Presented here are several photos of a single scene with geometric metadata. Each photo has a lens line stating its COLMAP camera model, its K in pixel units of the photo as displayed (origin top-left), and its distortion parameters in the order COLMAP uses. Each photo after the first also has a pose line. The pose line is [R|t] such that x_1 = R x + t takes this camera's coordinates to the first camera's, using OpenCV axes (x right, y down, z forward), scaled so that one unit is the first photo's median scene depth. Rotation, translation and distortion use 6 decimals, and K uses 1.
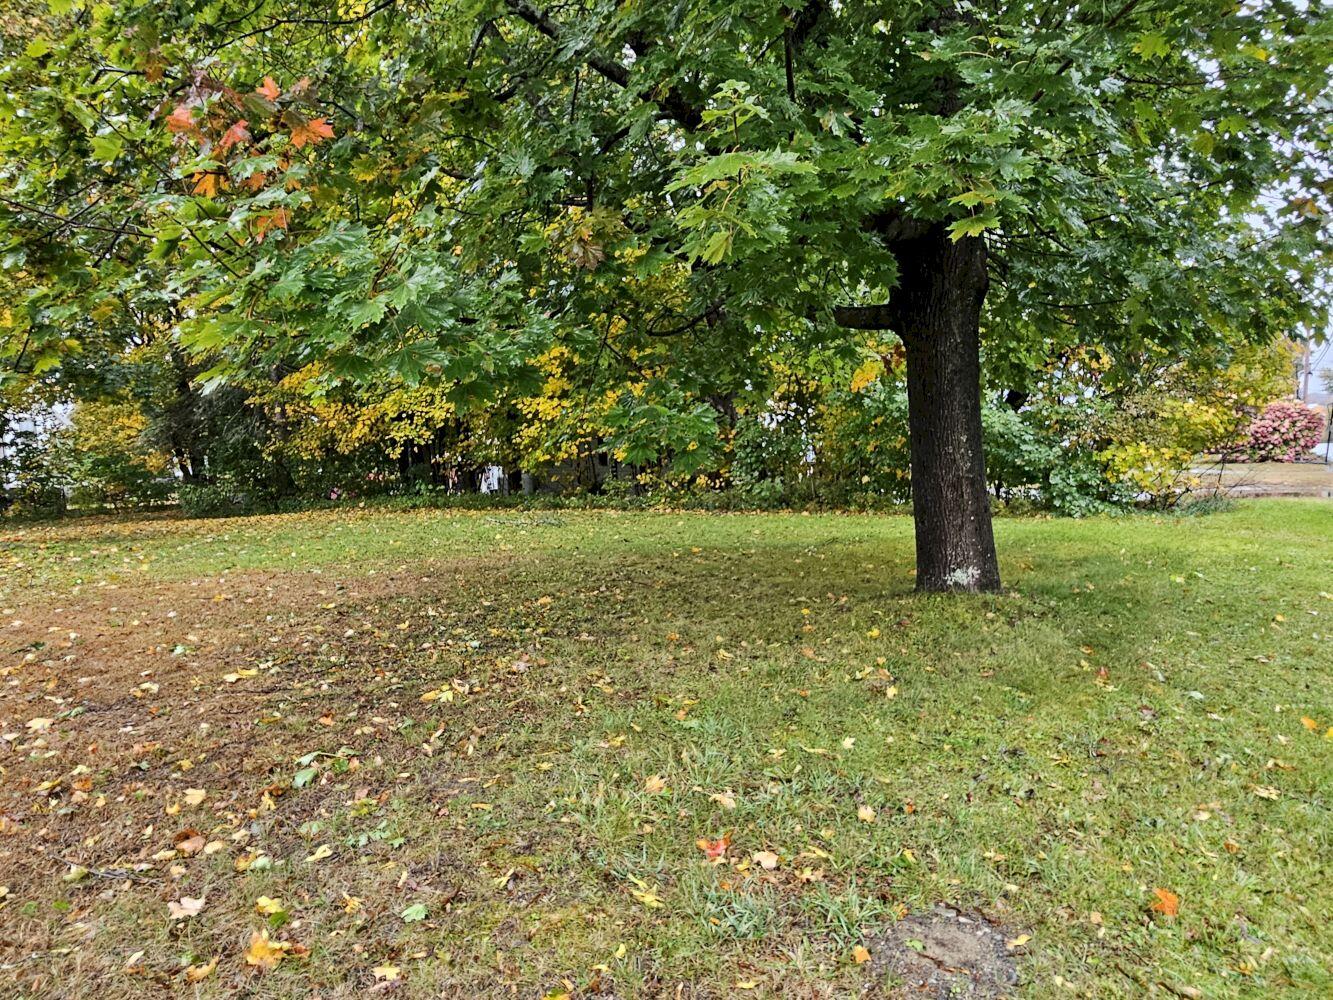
lens RADIAL K [[551.1, 0, 656.1], [0, 551.1, 497.9], [0, 0, 1]] dist [0.001690, -0.000099]
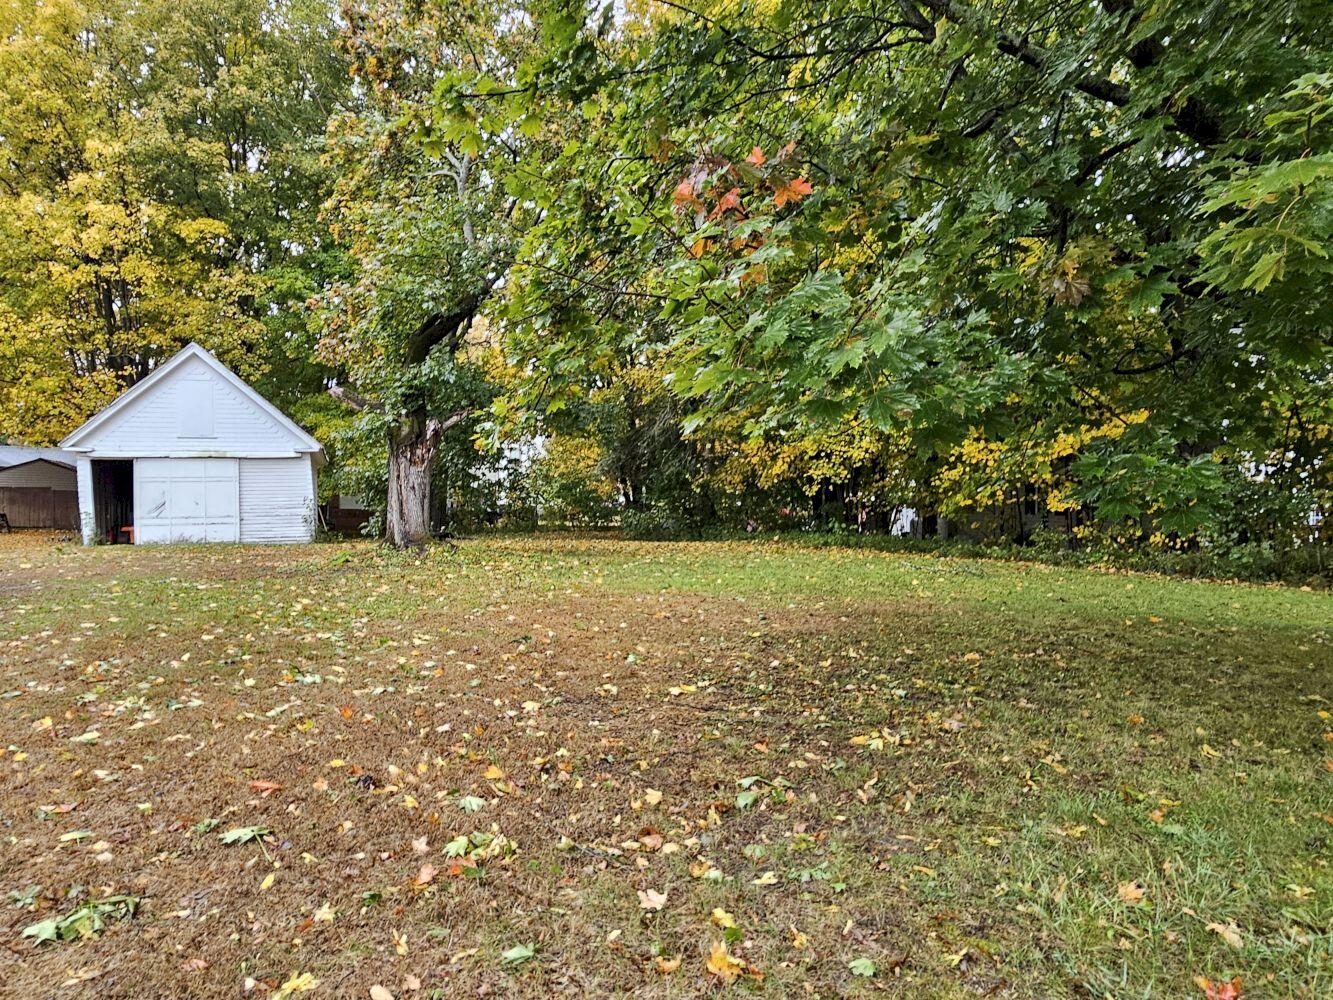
lens RADIAL K [[543.5, 0, 666.5], [0, 543.5, 500.0], [0, 0, 1]] dist [-0.000316, 0.000404]
pose [[0.953644, 0.057293, -0.295432, -0.468318], [-0.065647, 0.997673, -0.018428, -0.029796], [0.293688, 0.036968, 0.955186, -0.047452]]
